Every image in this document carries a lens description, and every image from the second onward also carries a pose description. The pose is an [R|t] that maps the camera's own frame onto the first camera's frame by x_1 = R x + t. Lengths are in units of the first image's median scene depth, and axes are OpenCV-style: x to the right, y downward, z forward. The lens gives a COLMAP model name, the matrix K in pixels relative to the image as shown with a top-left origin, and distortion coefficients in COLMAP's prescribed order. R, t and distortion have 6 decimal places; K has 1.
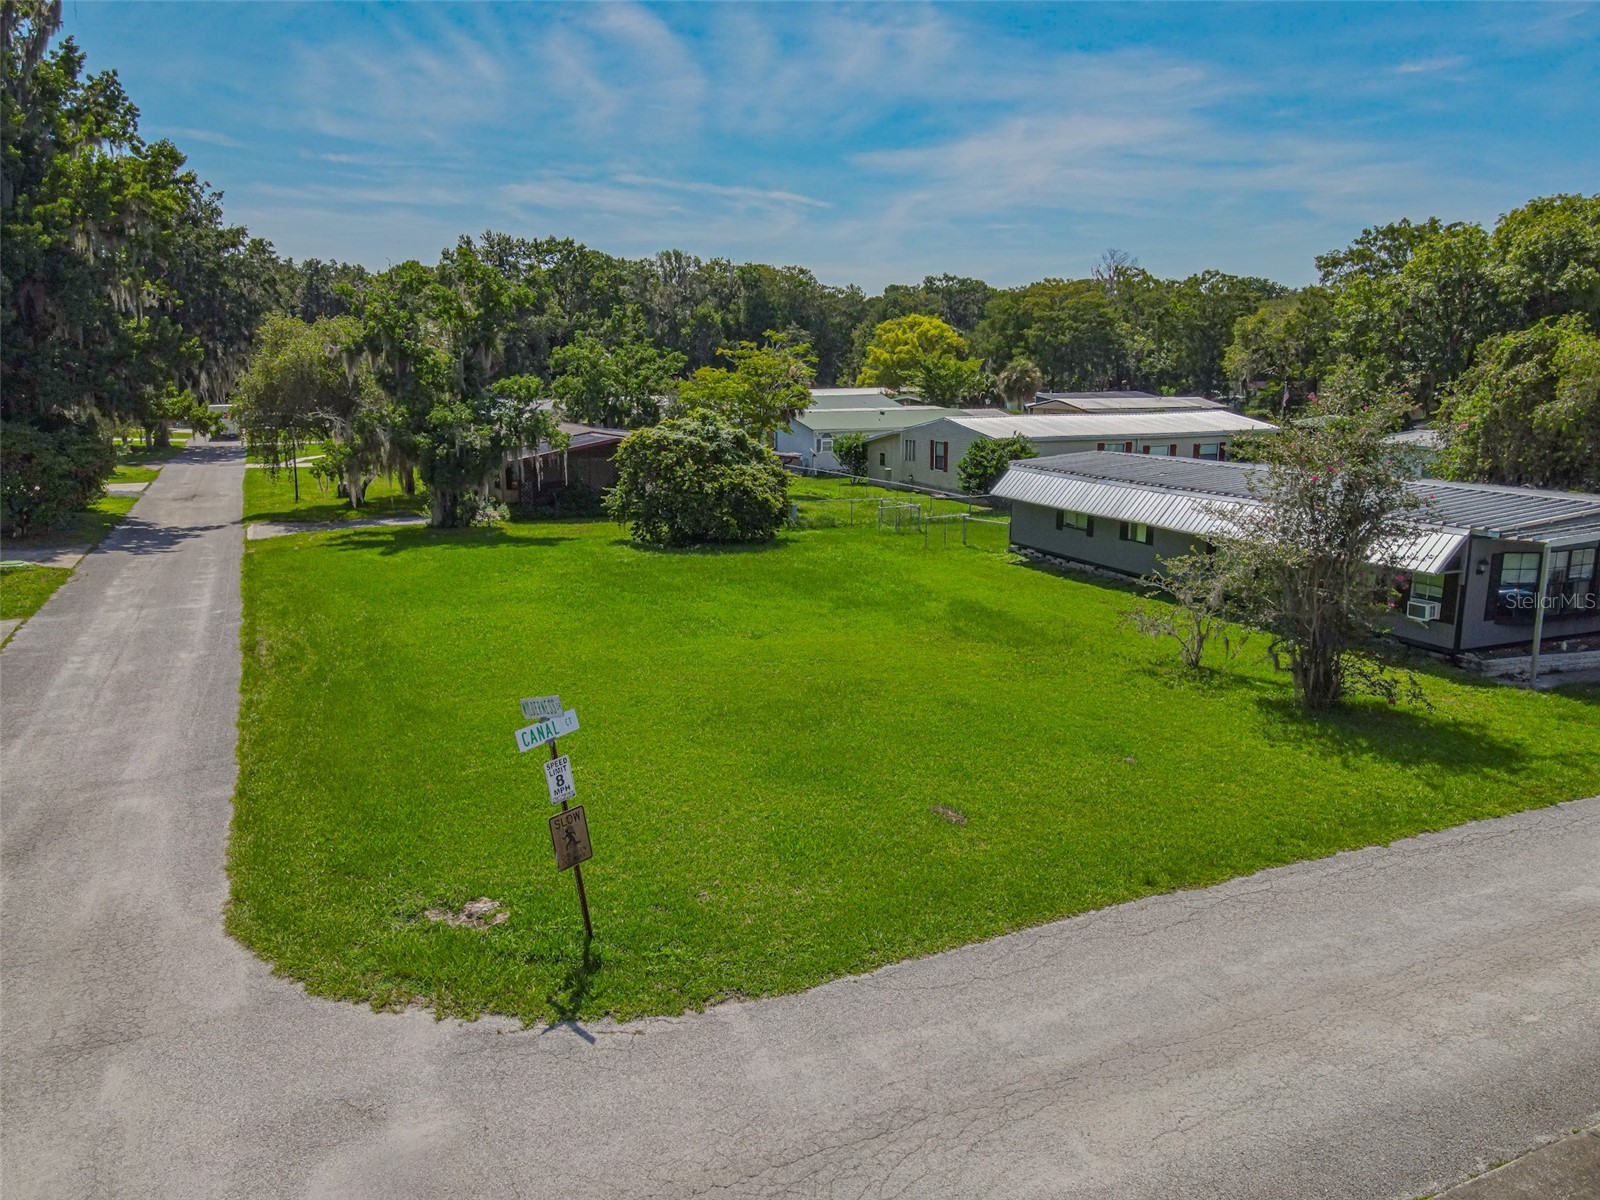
lens RADIAL K [[1168.3, 0, 799.2], [0, 1168.3, 599.2], [0, 0, 1]] dist [0.011451, 0.007543]
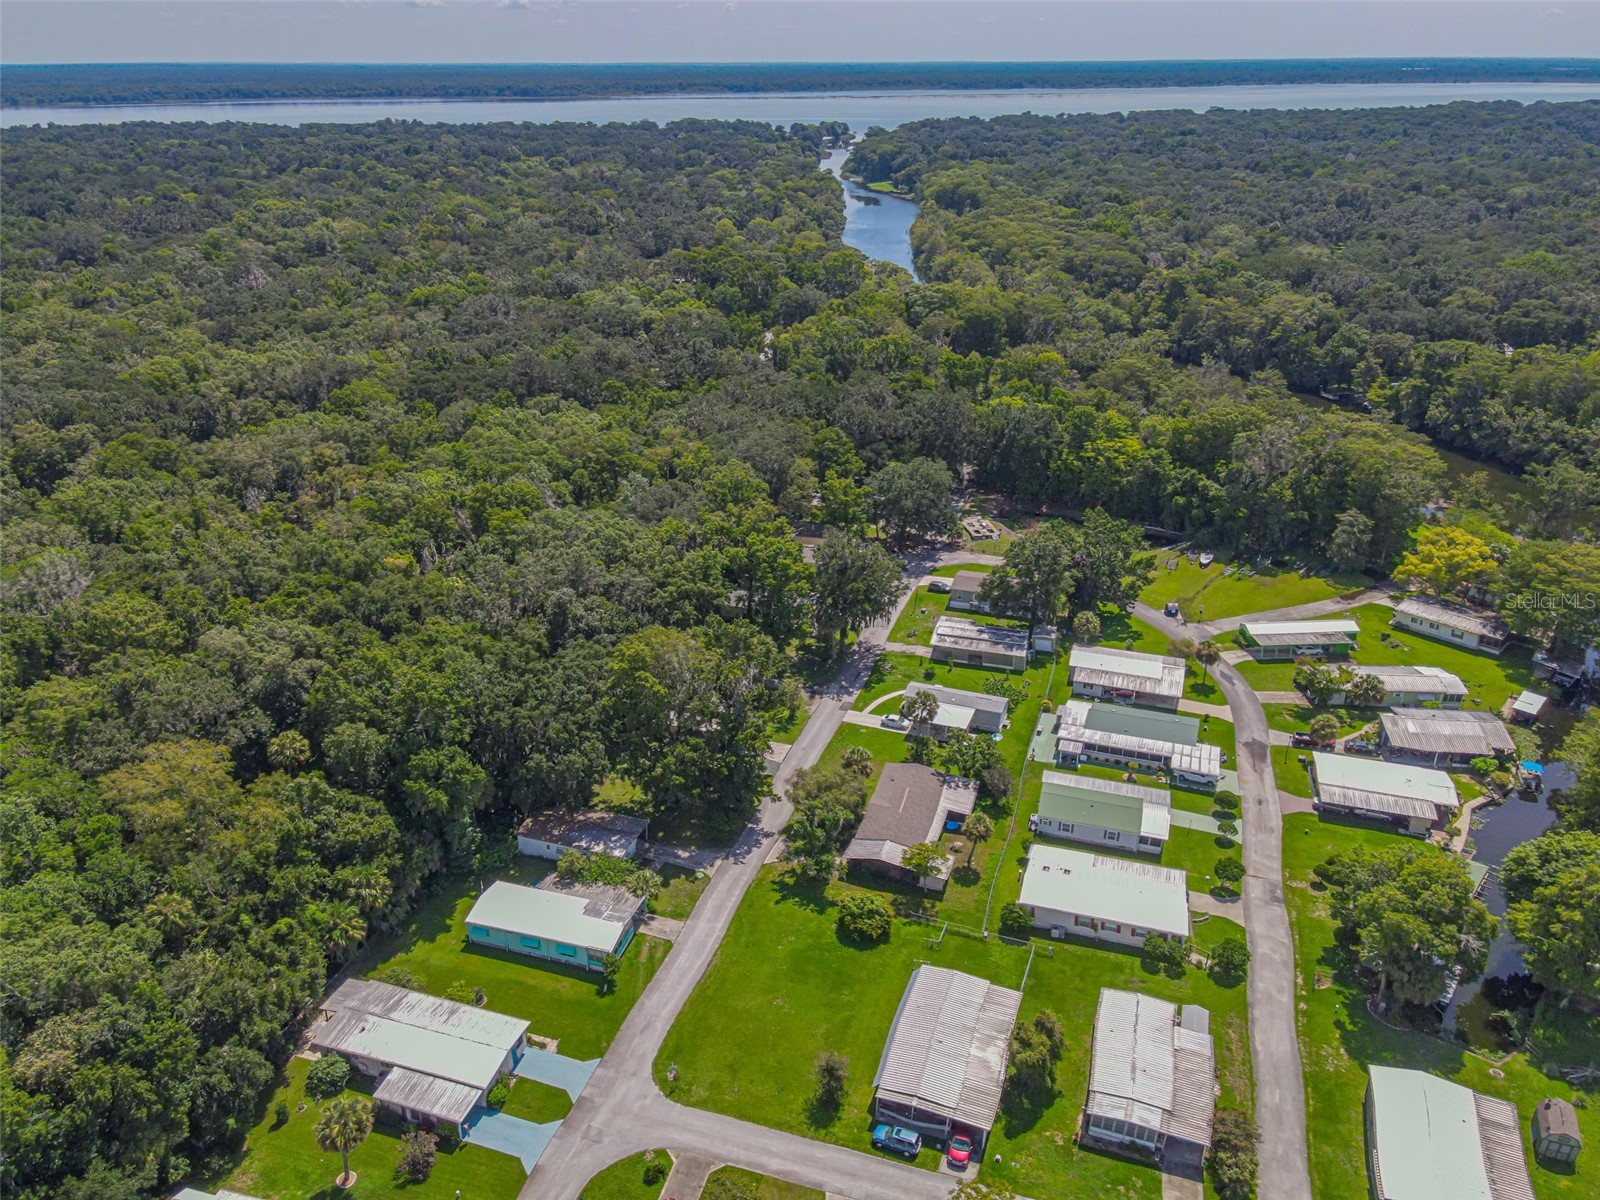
lens RADIAL K [[1168.3, 0, 797.5], [0, 1168.3, 603.5], [0, 0, 1]] dist [0.011451, 0.007543]
pose [[0.735833, 0.290149, -0.611852, 2.800371], [-0.132466, 0.947772, 0.290140, -3.387655], [0.664080, -0.132445, 0.735837, -2.559107]]
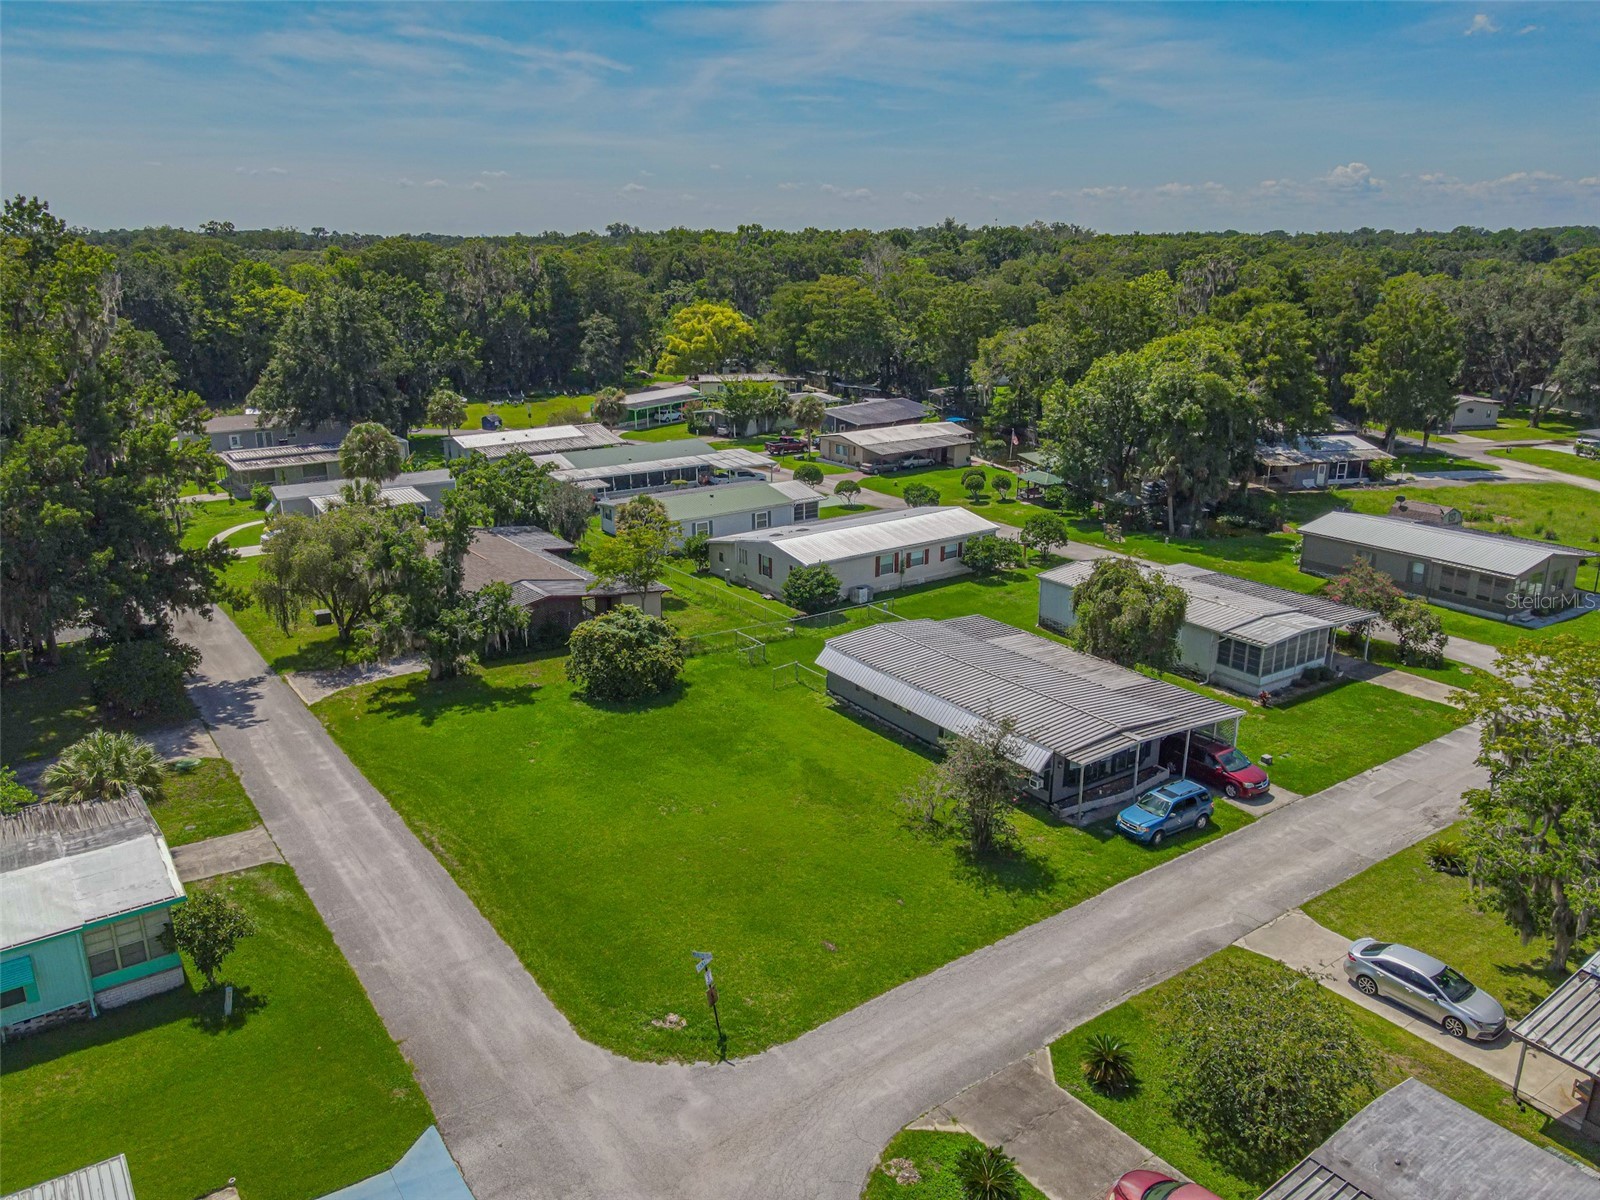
lens RADIAL K [[1168.3, 0, 798.3], [0, 1168.3, 597.6], [0, 0, 1]] dist [0.011451, 0.007543]
pose [[0.982017, -0.055598, 0.180420, -0.252014], [0.037811, 0.994211, 0.100574, -0.587711], [-0.184968, -0.091943, 0.978434, -0.988390]]
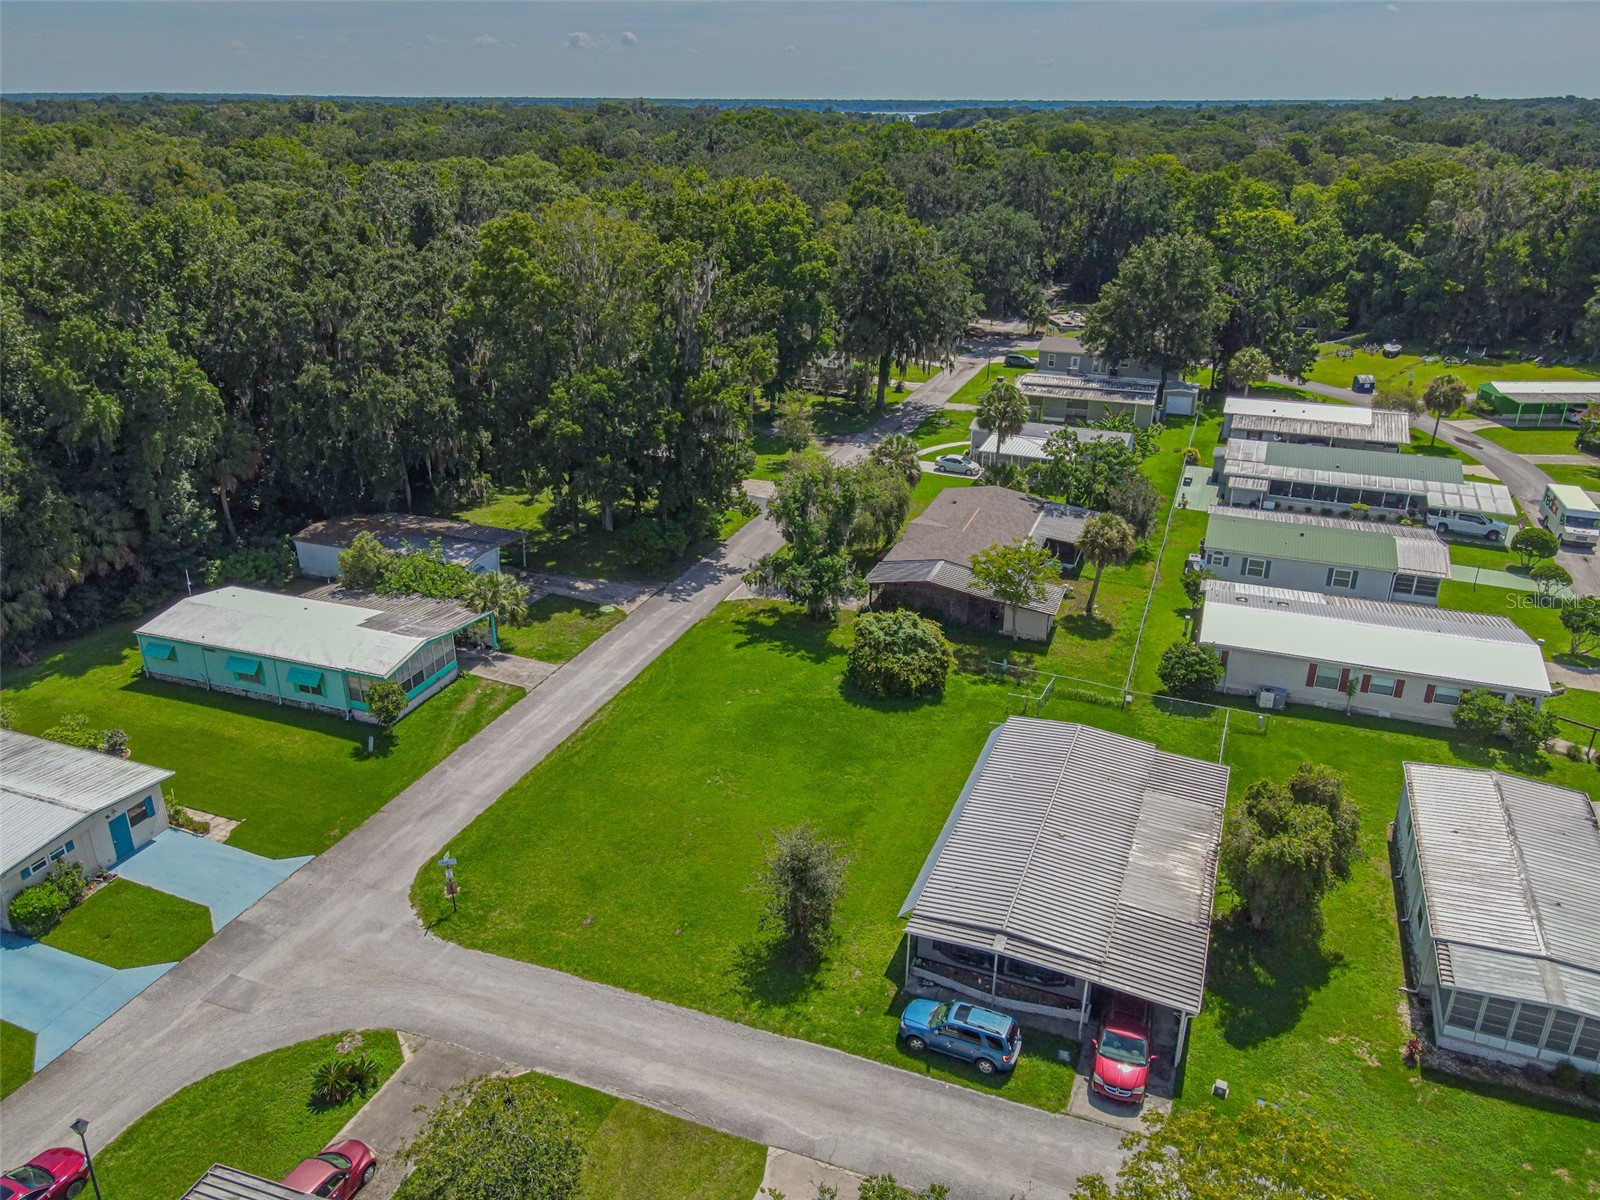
lens RADIAL K [[1168.3, 0, 795.1], [0, 1168.3, 609.8], [0, 0, 1]] dist [0.011451, 0.007543]
pose [[0.700371, 0.291526, -0.651532, 1.654983], [-0.146745, 0.952101, 0.268270, -1.090104], [0.698532, -0.092279, 0.709604, -0.525123]]
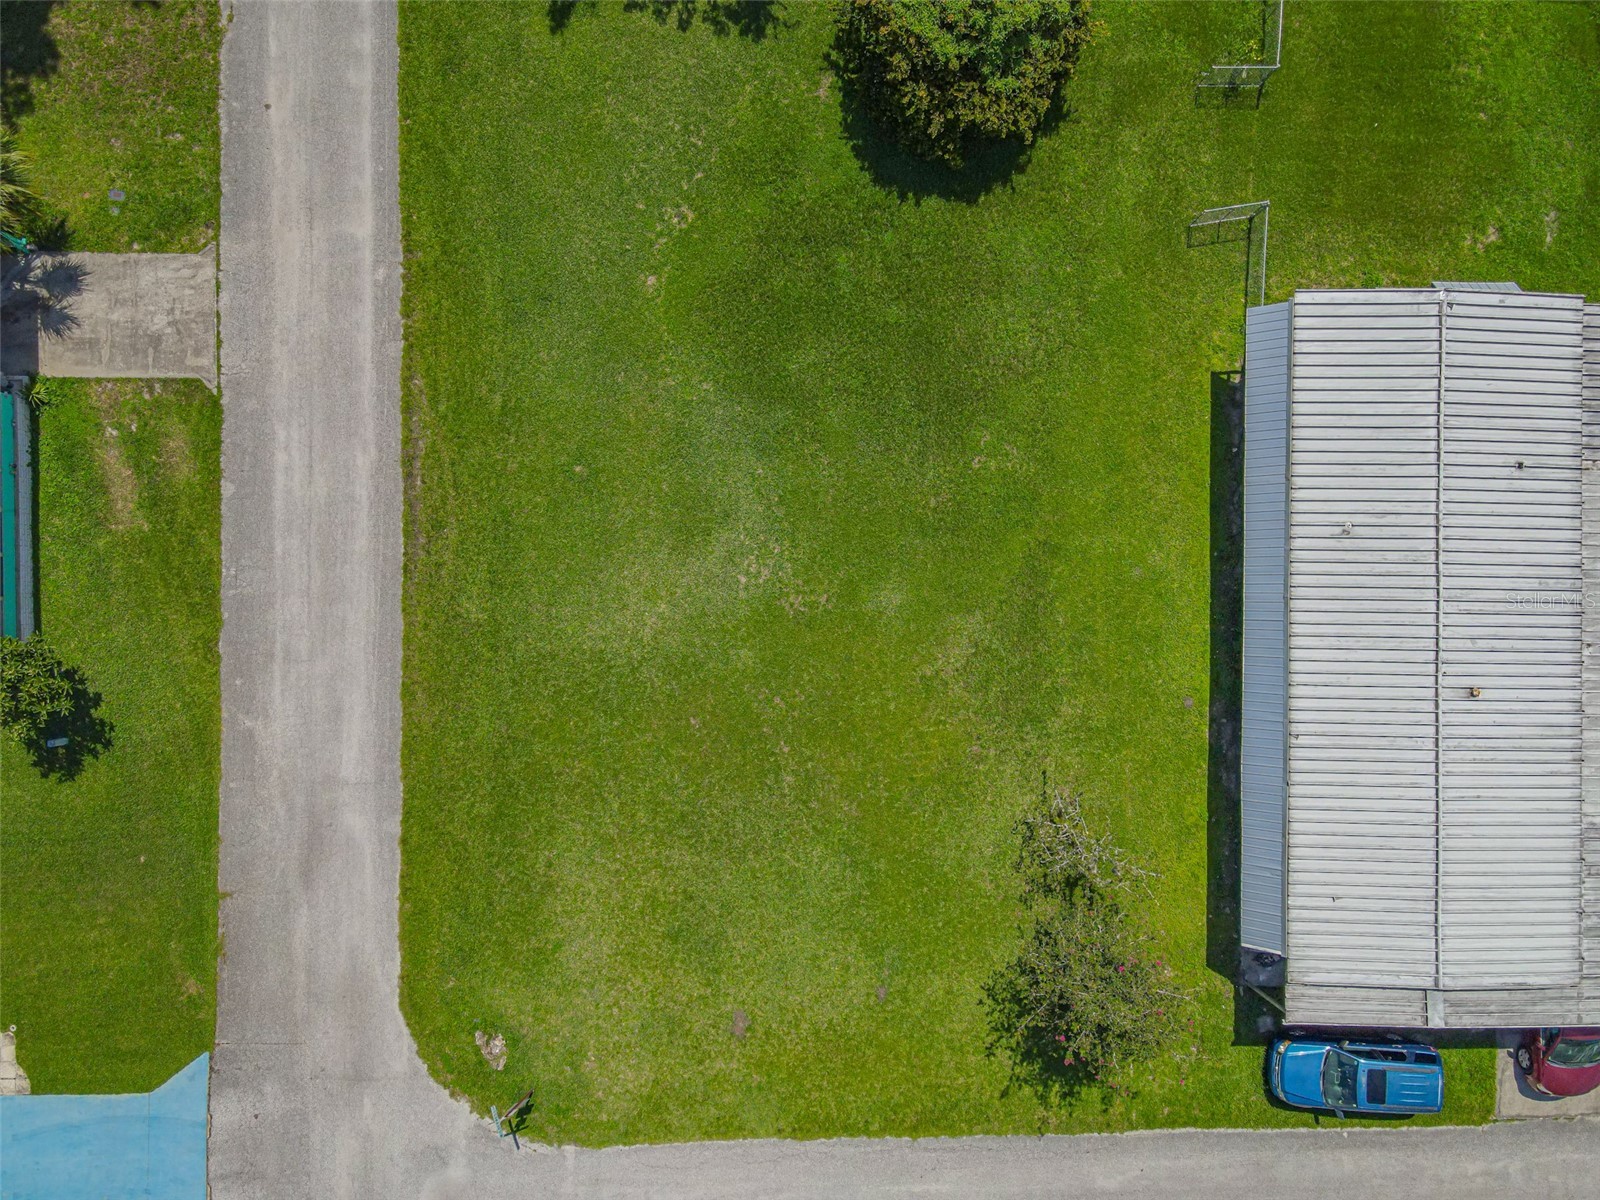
lens RADIAL K [[1168.3, 0, 784.1], [0, 1168.3, 584.1], [0, 0, 1]] dist [0.011451, 0.007543]
pose [[0.910618, 0.412643, 0.022374, -0.108277], [-0.113173, 0.196945, 0.973860, -1.352569], [0.397450, -0.889347, 0.226042, 0.905563]]
